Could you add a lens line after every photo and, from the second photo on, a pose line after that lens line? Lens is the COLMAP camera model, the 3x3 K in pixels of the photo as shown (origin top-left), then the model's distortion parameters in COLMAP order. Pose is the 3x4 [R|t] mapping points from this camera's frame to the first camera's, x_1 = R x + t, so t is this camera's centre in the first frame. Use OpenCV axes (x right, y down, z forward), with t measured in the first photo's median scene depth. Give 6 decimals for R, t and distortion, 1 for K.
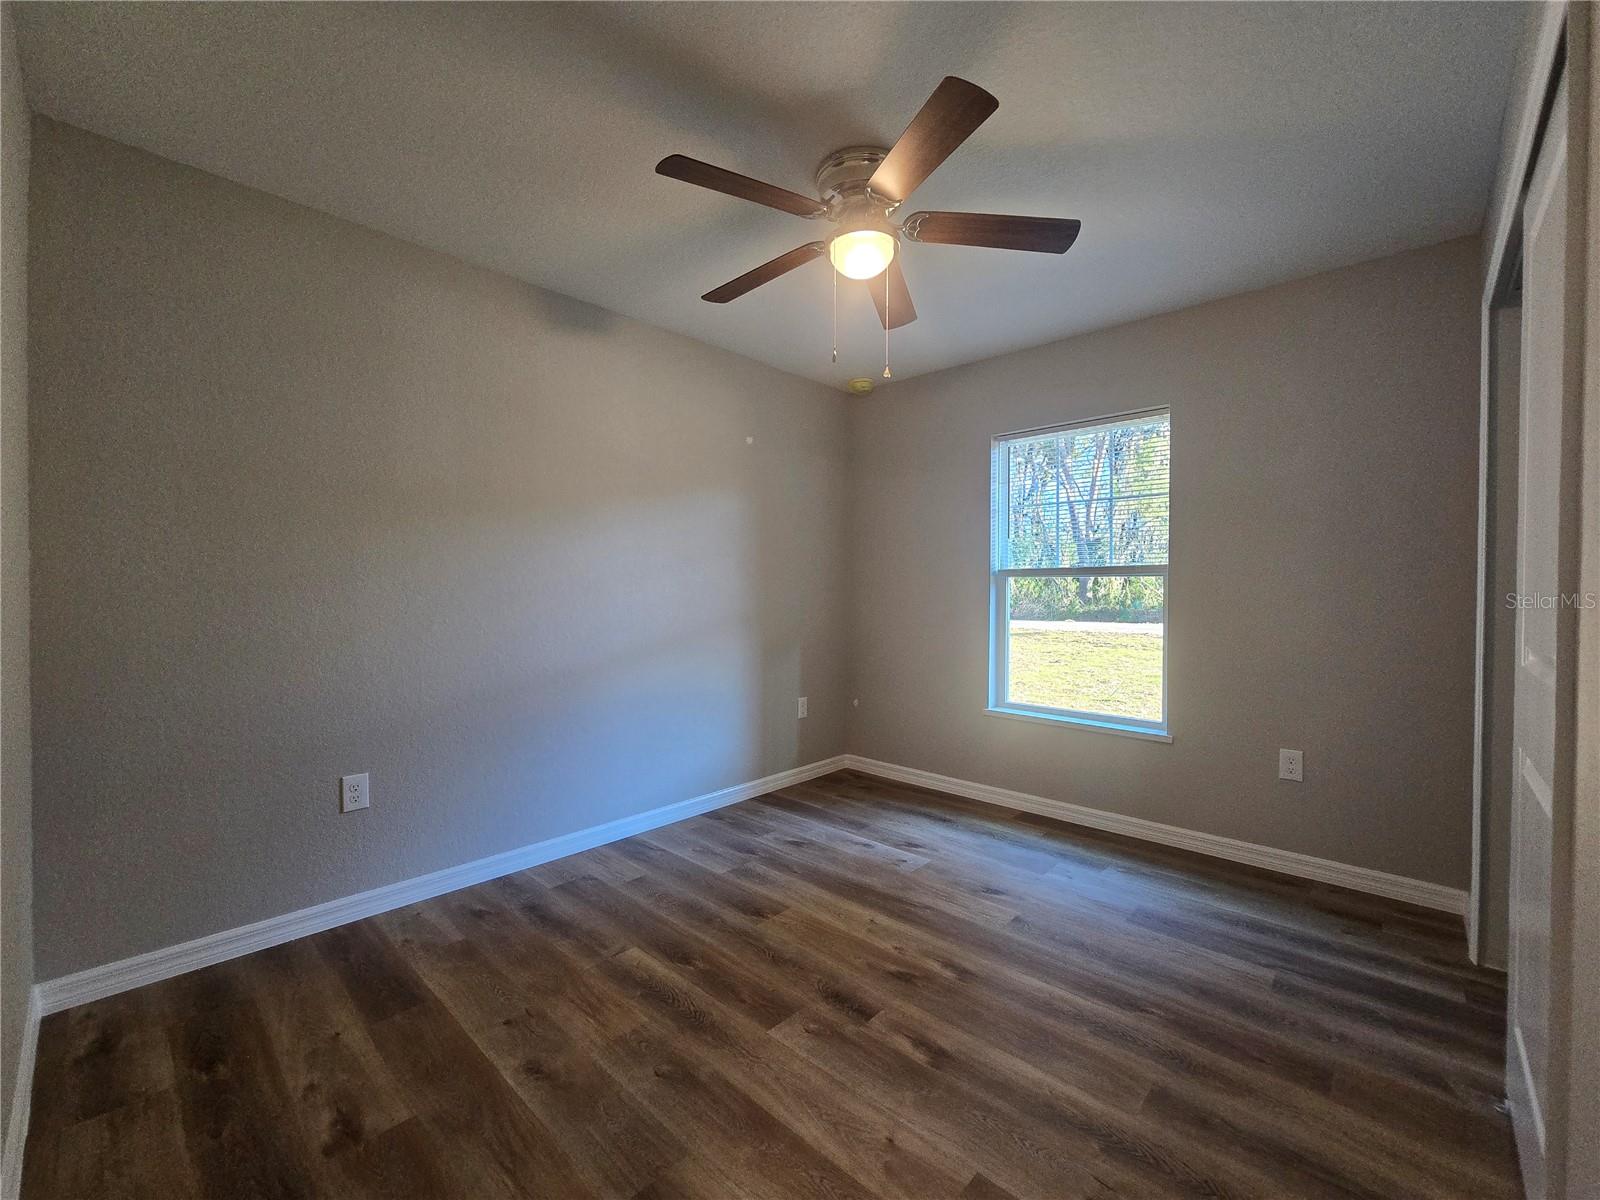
lens RADIAL K [[656.0, 0, 800.5], [0, 656.0, 595.9], [0, 0, 1]] dist [-0.003117, 0.000035]
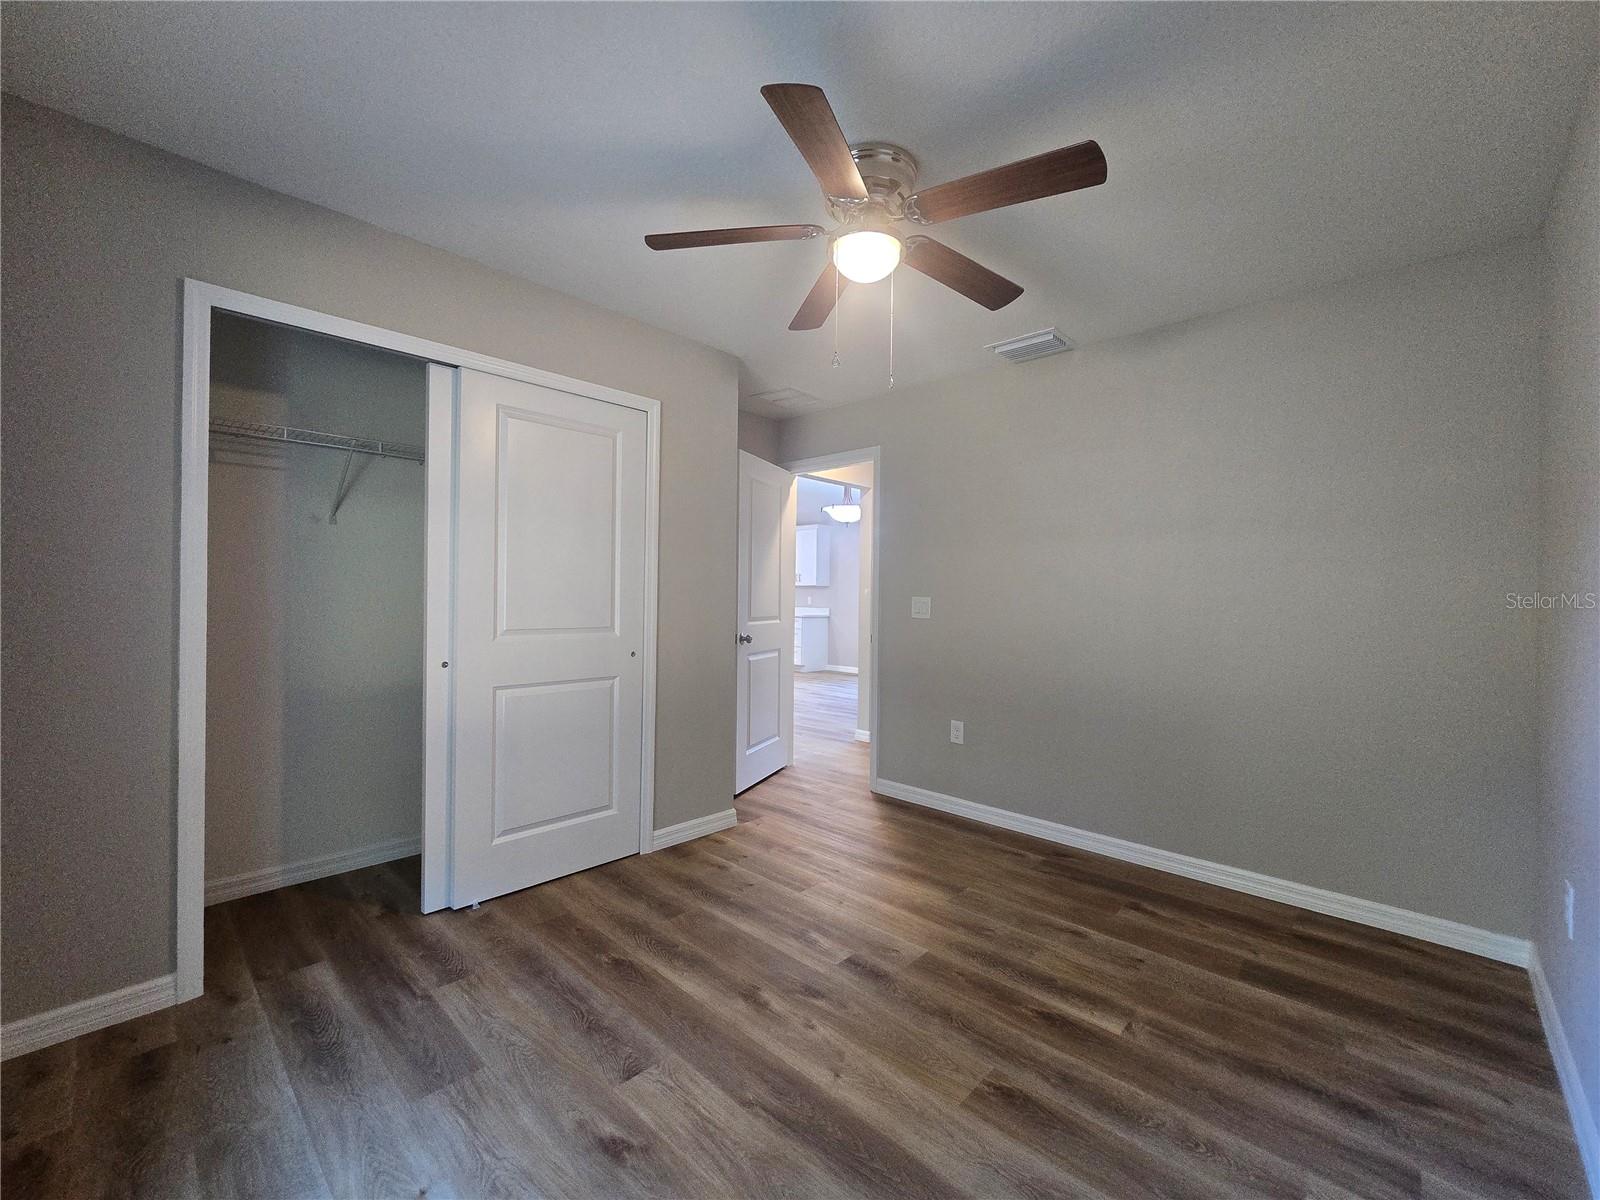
lens RADIAL K [[656.0, 0, 800.5], [0, 656.0, 595.9], [0, 0, 1]] dist [-0.003117, 0.000035]
pose [[-0.999857, -0.015633, 0.006375, 0.171680], [-0.015560, 0.999814, 0.011404, -0.037045], [-0.006552, 0.011303, -0.999915, 1.932085]]
